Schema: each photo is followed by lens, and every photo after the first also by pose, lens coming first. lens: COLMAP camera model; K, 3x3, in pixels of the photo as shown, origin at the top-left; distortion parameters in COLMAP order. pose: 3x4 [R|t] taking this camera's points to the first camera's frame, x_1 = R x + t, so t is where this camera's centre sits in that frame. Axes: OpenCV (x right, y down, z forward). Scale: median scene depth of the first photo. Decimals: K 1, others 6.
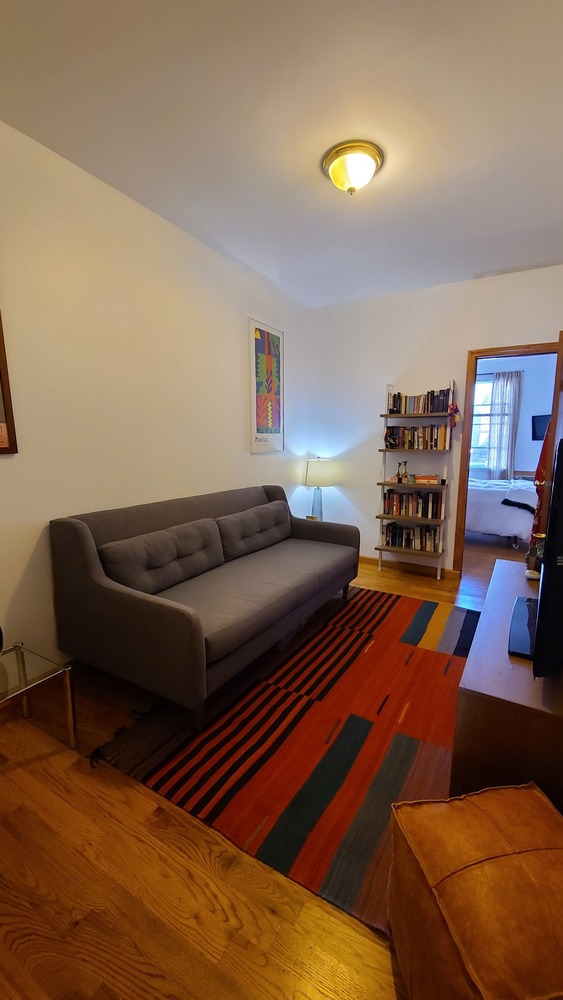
lens RADIAL K [[405.5, 0, 283.2], [0, 405.5, 497.8], [0, 0, 1]] dist [0.000196, 0.000195]
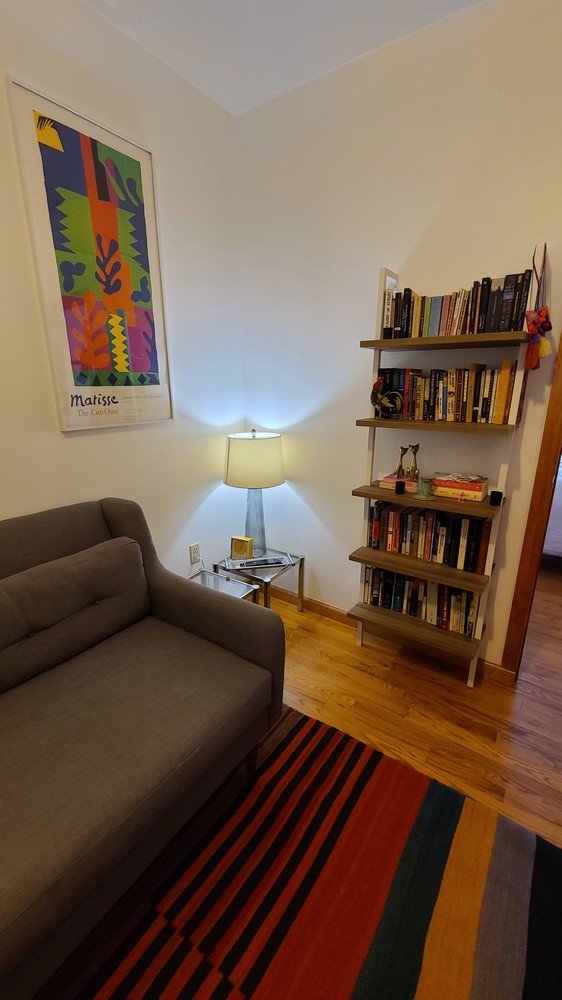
lens RADIAL K [[407.1, 0, 286.6], [0, 407.1, 500.3], [0, 0, 1]] dist [-0.002500, -0.001145]
pose [[0.996904, 0.019392, -0.076203, 0.196610], [-0.008681, 0.990330, 0.138457, -0.094454], [0.078151, -0.137367, 0.987432, 0.532855]]
